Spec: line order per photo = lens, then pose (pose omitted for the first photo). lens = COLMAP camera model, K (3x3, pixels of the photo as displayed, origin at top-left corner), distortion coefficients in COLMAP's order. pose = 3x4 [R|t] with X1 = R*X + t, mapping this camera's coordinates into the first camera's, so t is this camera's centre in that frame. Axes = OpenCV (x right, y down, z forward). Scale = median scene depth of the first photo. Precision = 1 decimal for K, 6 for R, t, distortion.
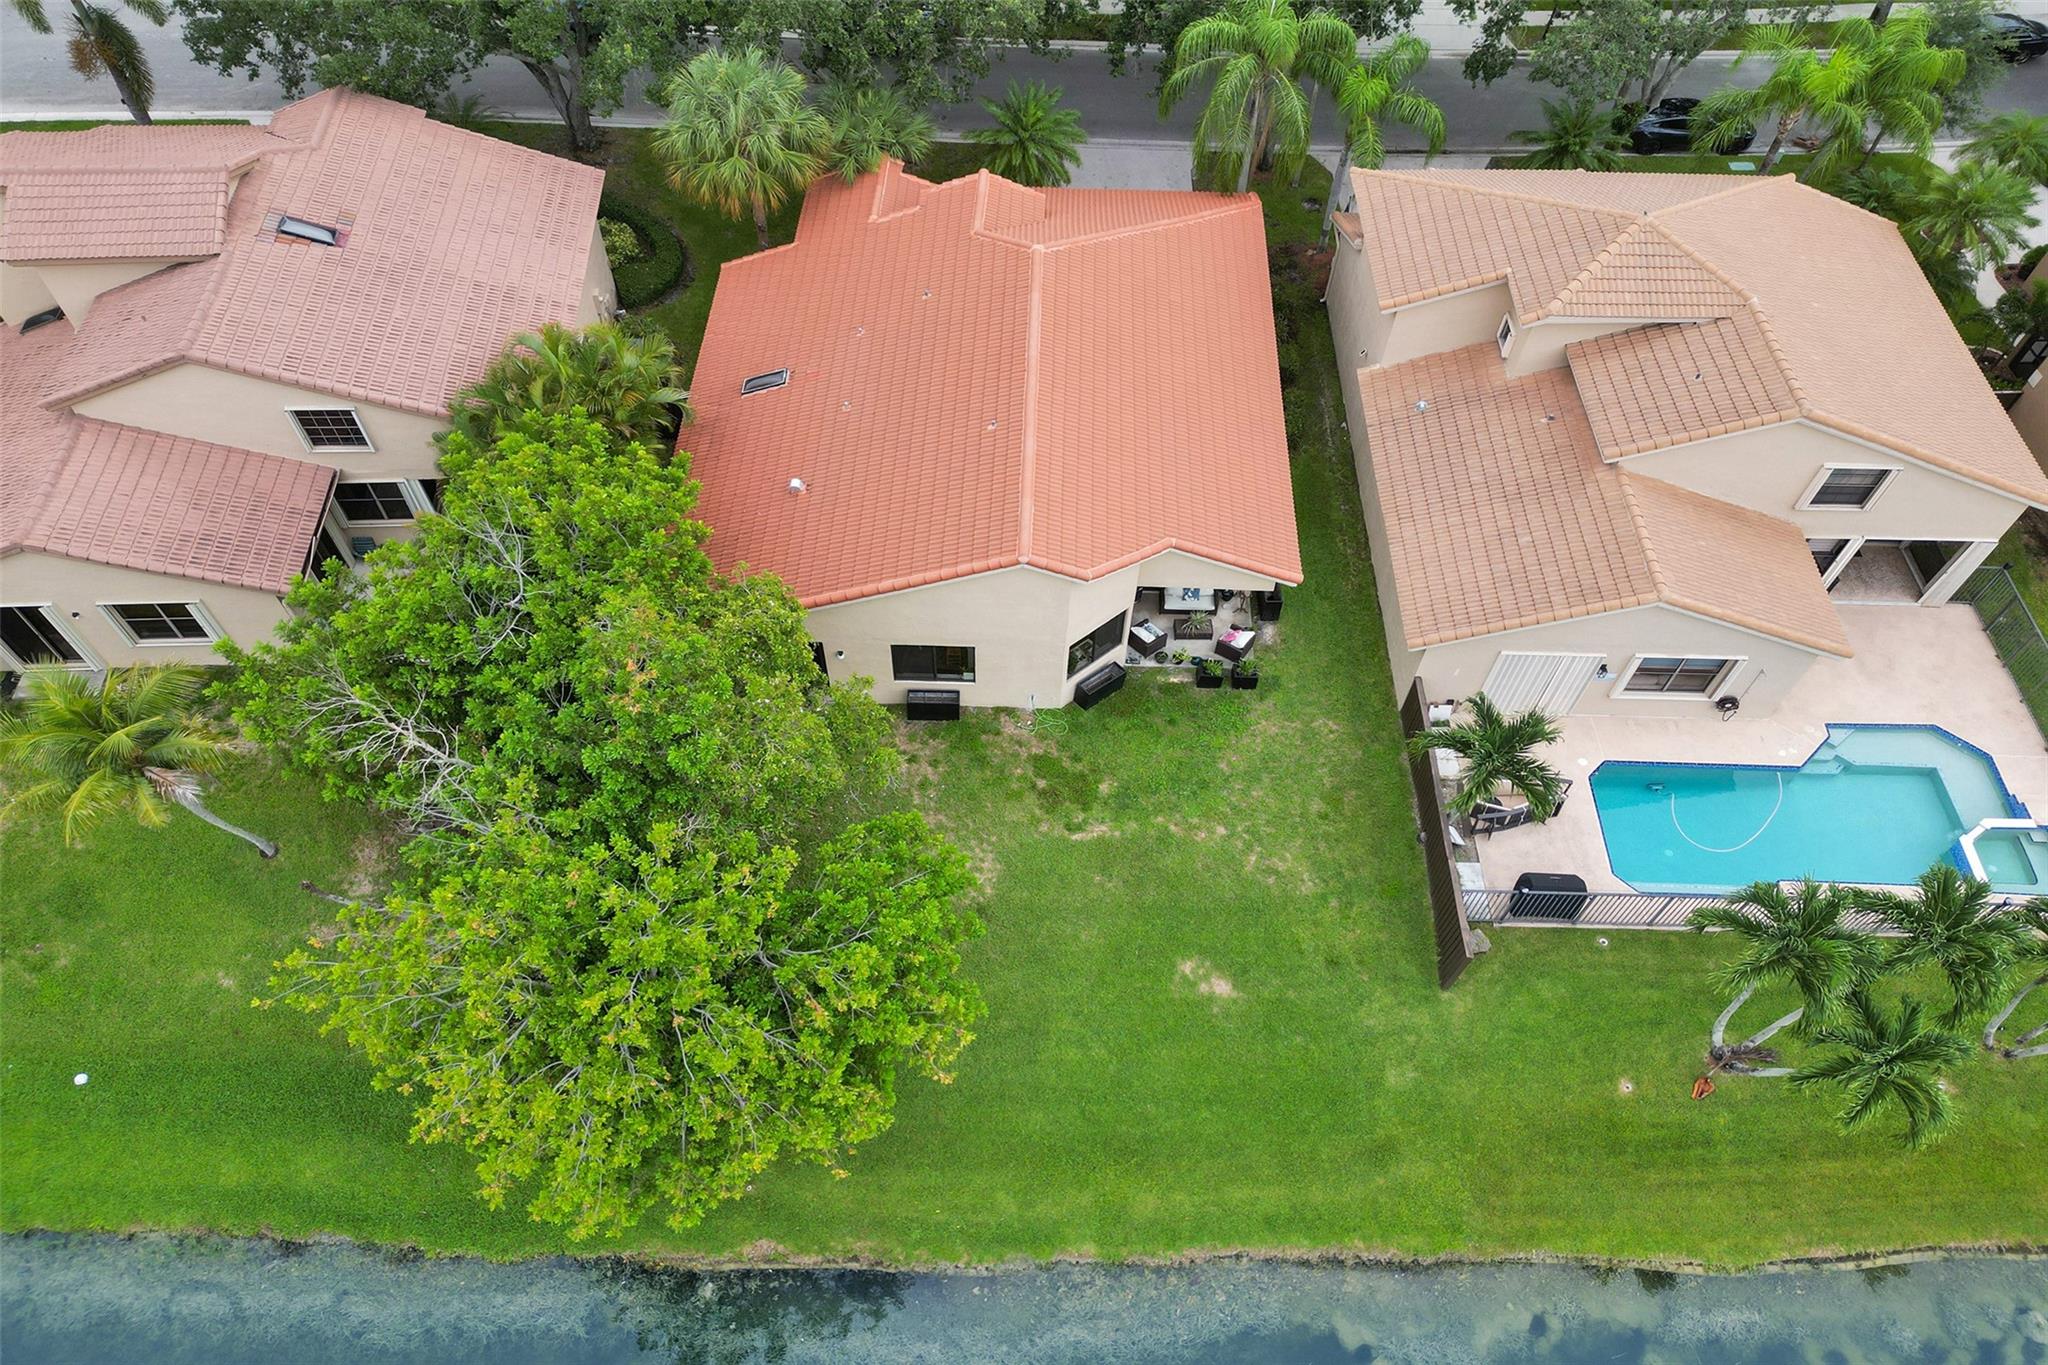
lens RADIAL K [[1337.6, 0, 1024.0], [0, 1337.6, 682.5], [0, 0, 1]] dist [0.063578, -0.053920]
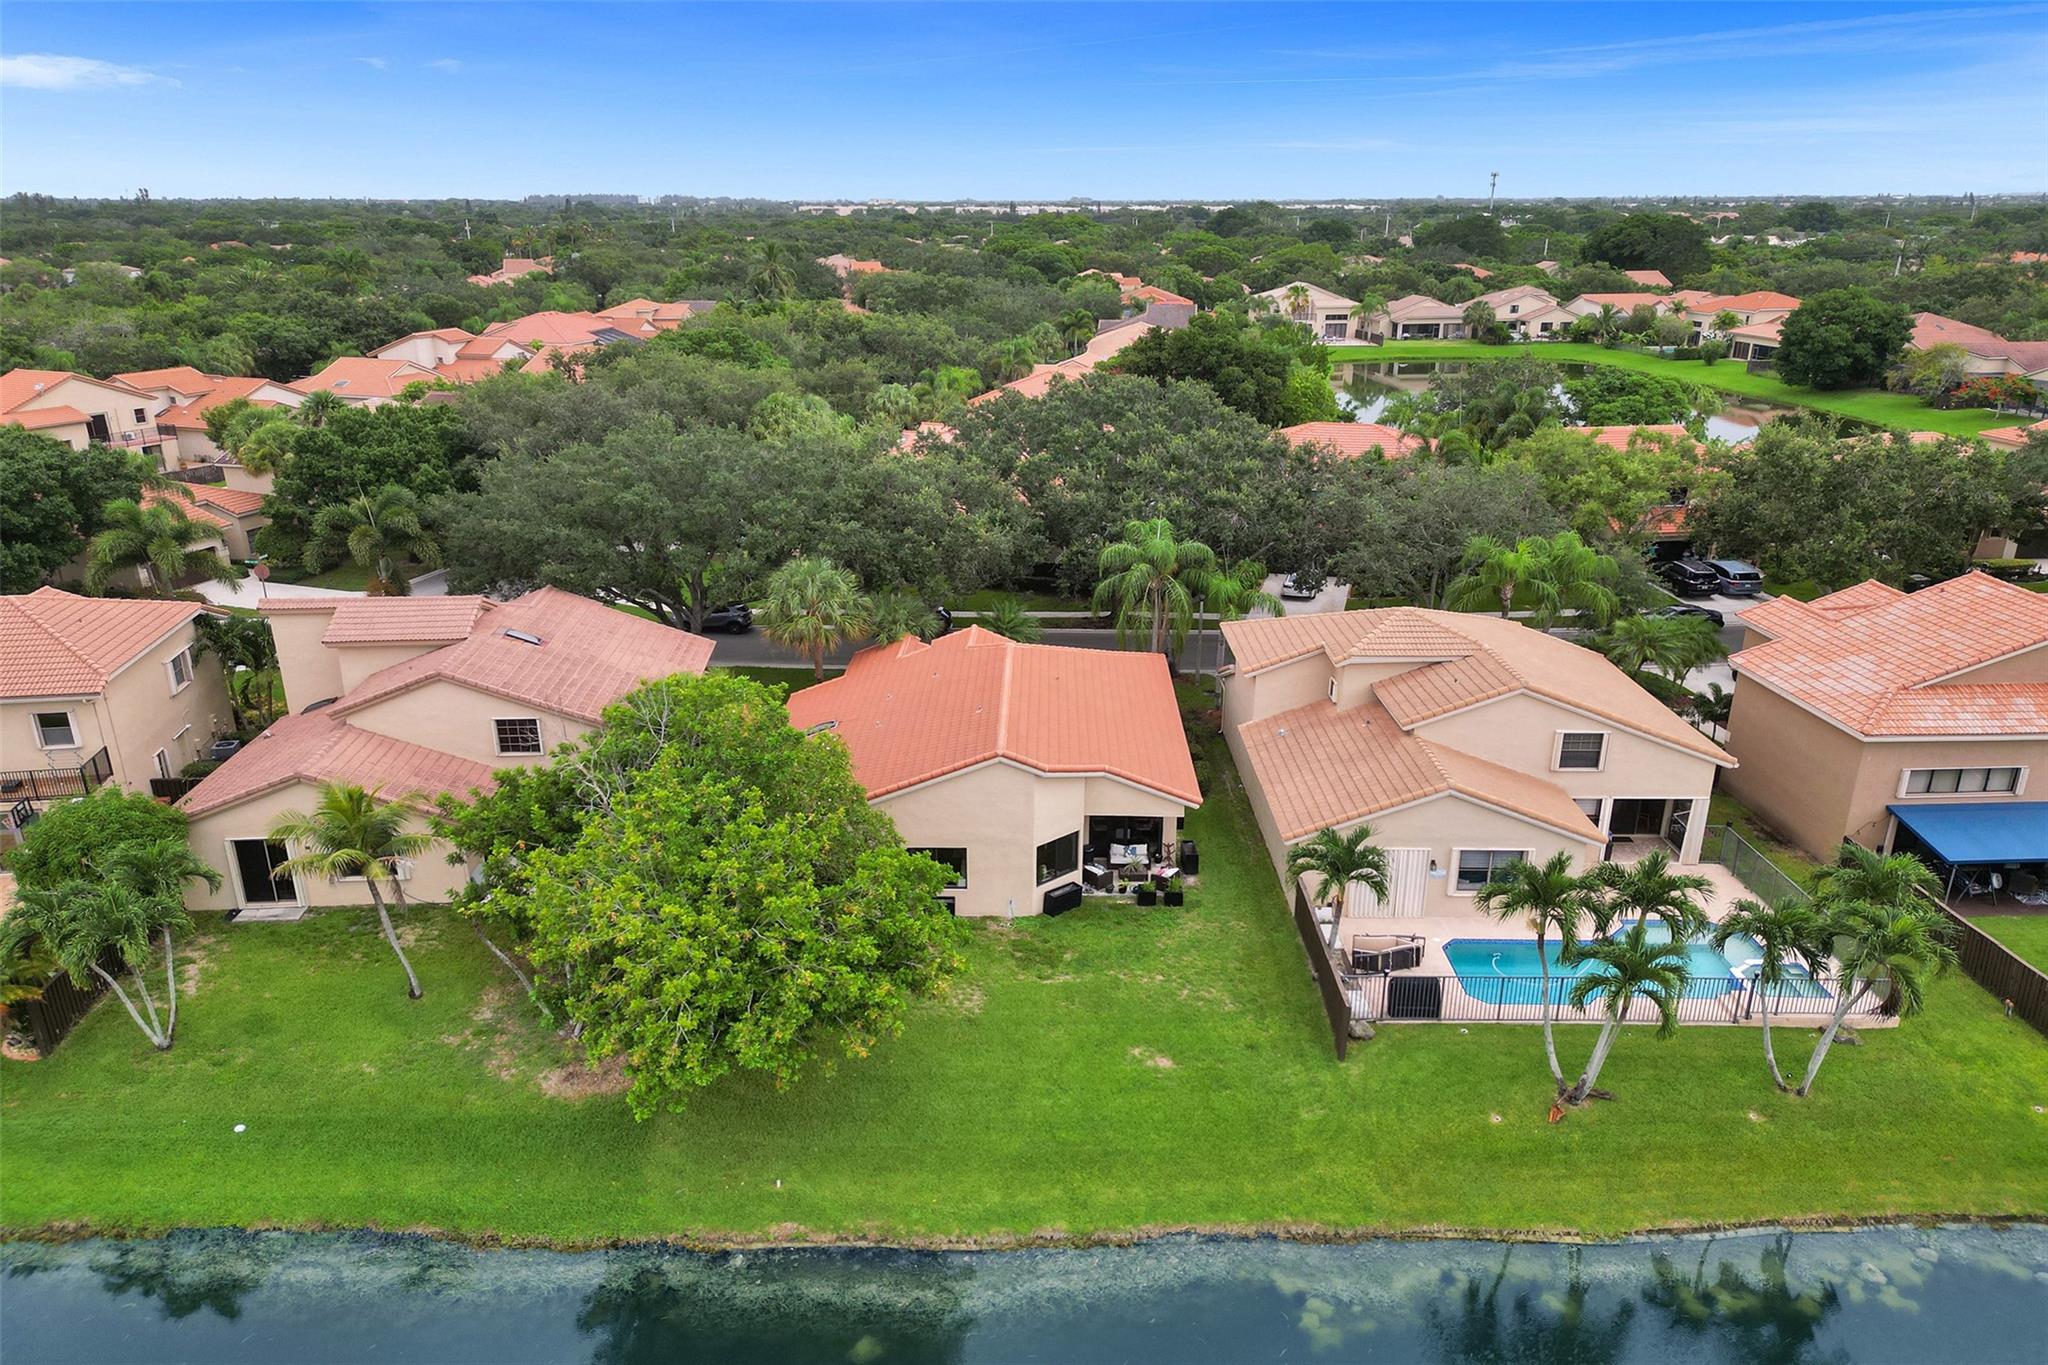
lens RADIAL K [[1337.6, 0, 1024.0], [0, 1337.6, 682.5], [0, 0, 1]] dist [0.063578, -0.053920]
pose [[0.999750, -0.020013, 0.009971, 0.012440], [0.022156, 0.826702, -0.562204, 0.651820], [0.003008, 0.562284, 0.826939, -0.237254]]
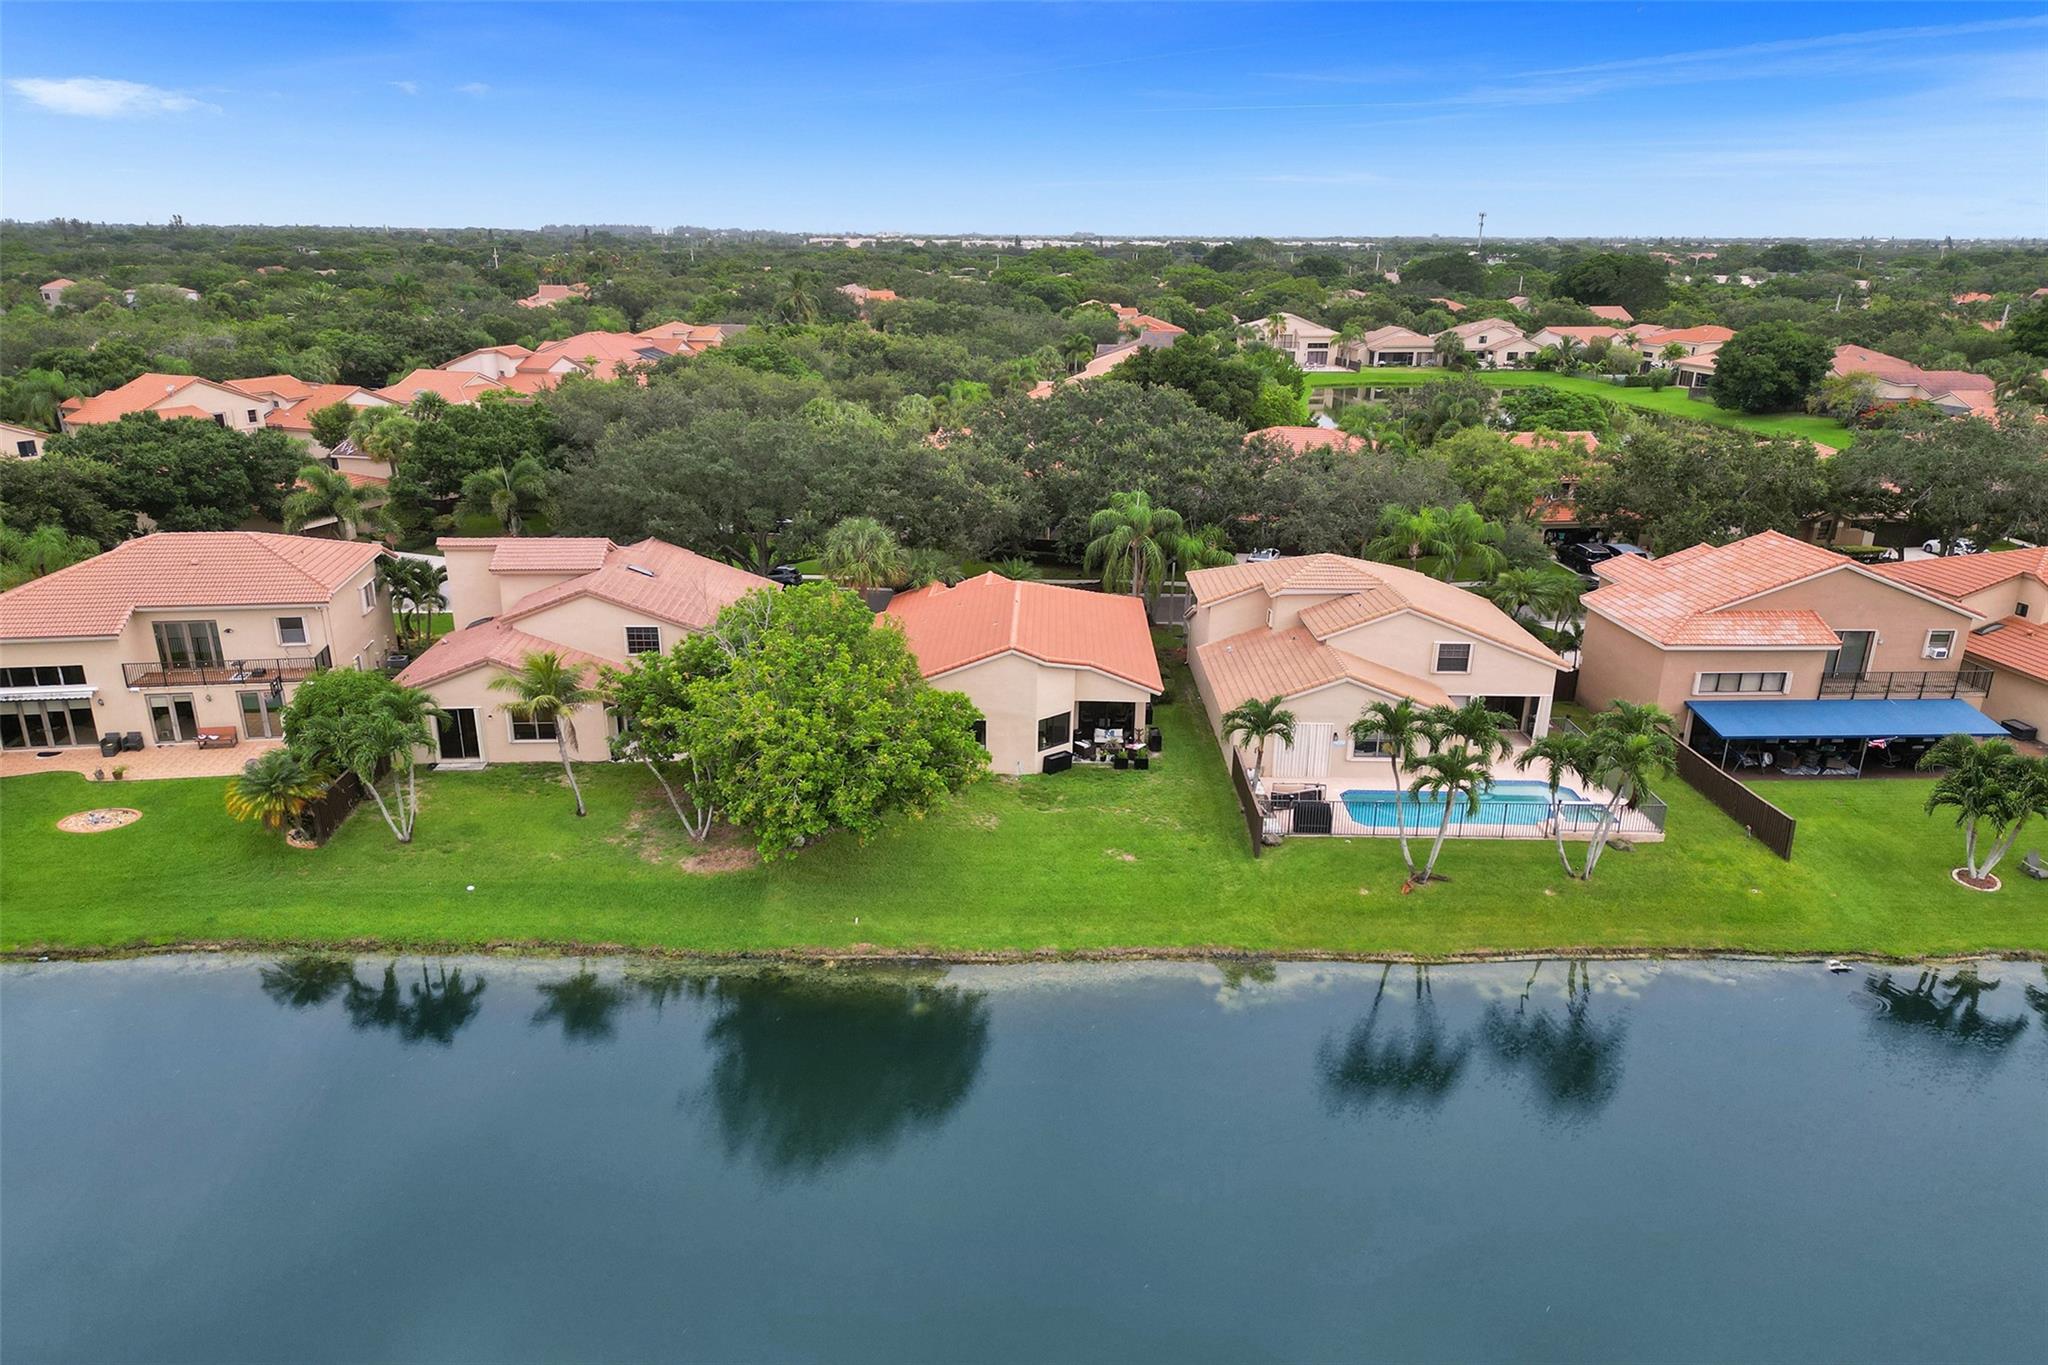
lens RADIAL K [[1337.6, 0, 1024.0], [0, 1337.6, 682.5], [0, 0, 1]] dist [0.063578, -0.053920]
pose [[0.999898, -0.009856, 0.010377, -0.003631], [0.014050, 0.814109, -0.580542, 1.068831], [-0.002726, 0.580629, 0.814164, -0.545932]]
